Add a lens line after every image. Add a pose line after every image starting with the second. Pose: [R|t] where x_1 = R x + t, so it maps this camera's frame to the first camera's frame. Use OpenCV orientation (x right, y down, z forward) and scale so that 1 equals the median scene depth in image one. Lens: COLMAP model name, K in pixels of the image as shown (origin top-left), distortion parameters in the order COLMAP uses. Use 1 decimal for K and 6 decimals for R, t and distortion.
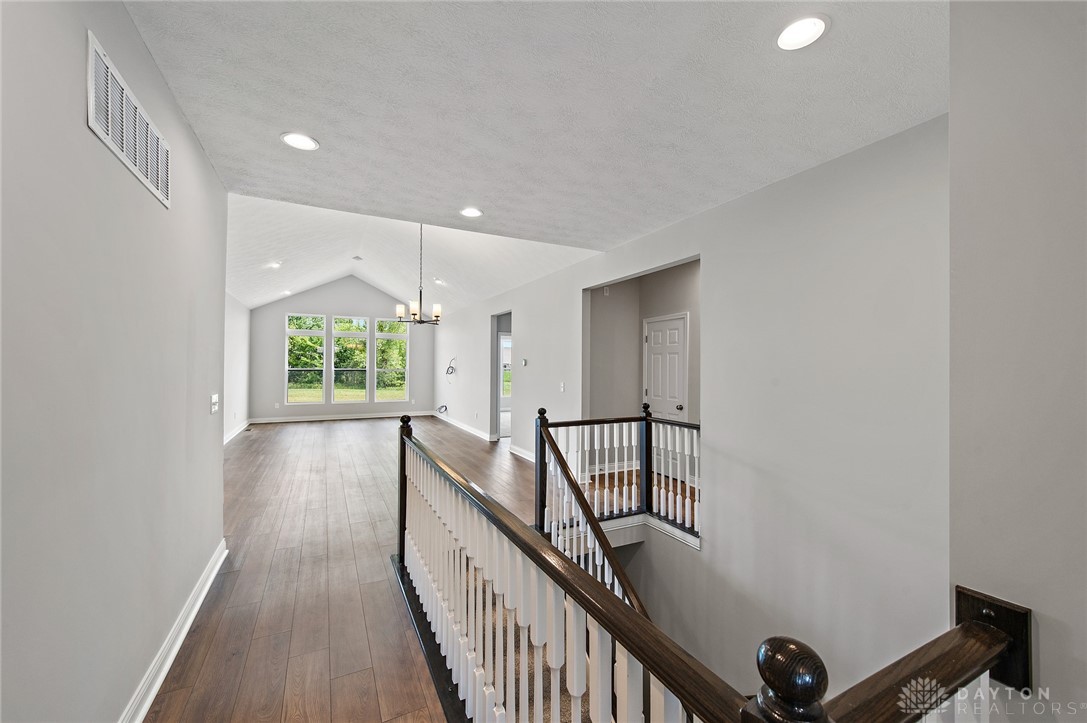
lens RADIAL K [[430.4, 0, 555.1], [0, 430.4, 365.7], [0, 0, 1]] dist [0.000589, 0.000024]
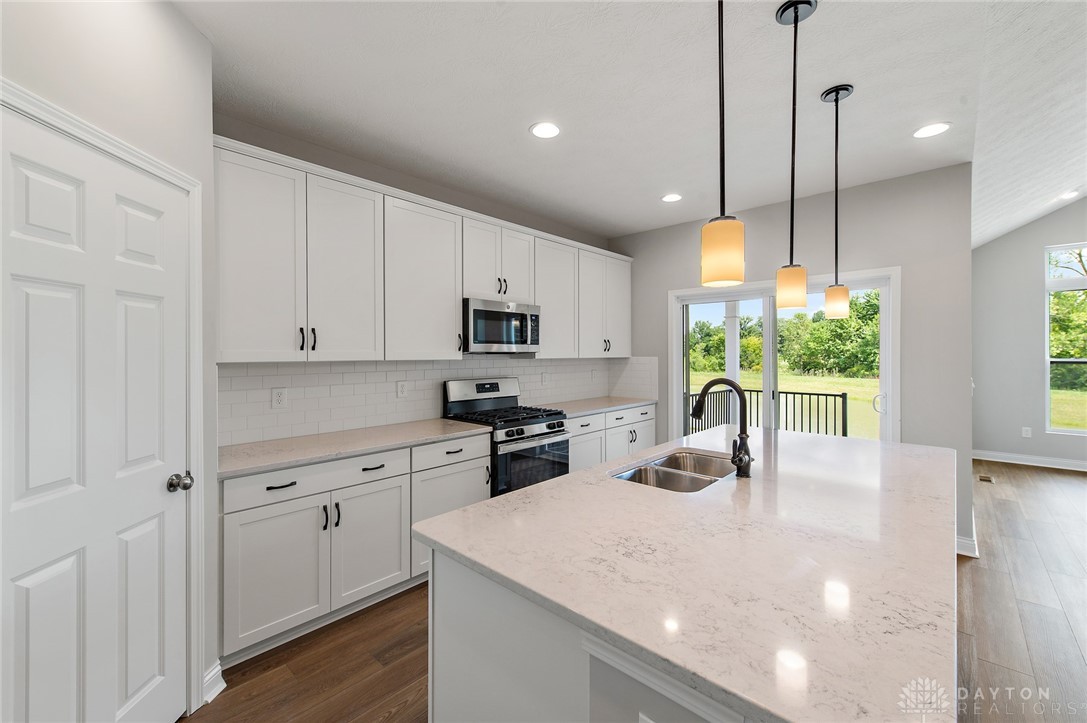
lens RADIAL K [[444.8, 0, 544.2], [0, 444.8, 353.7], [0, 0, 1]] dist [0.002077, -0.000150]
pose [[0.323030, -0.005919, -0.946370, -0.333242], [0.005770, 0.999974, -0.004285, -0.000167], [0.946371, -0.004077, 0.323056, 0.293169]]
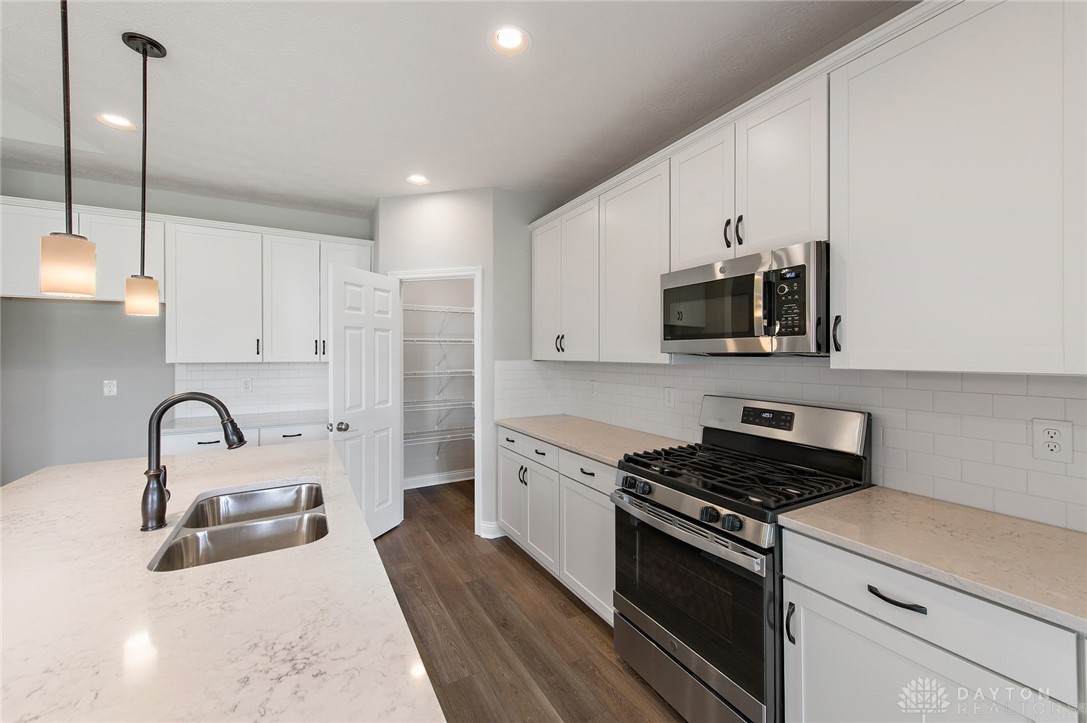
lens RADIAL K [[434.0, 0, 546.4], [0, 434.0, 351.3], [0, 0, 1]] dist [0.008940, -0.000108]
pose [[-0.999776, -0.004646, -0.020639, -0.577195], [-0.004492, 0.999962, -0.007503, -0.001965], [0.020673, -0.007408, -0.999759, 0.546089]]
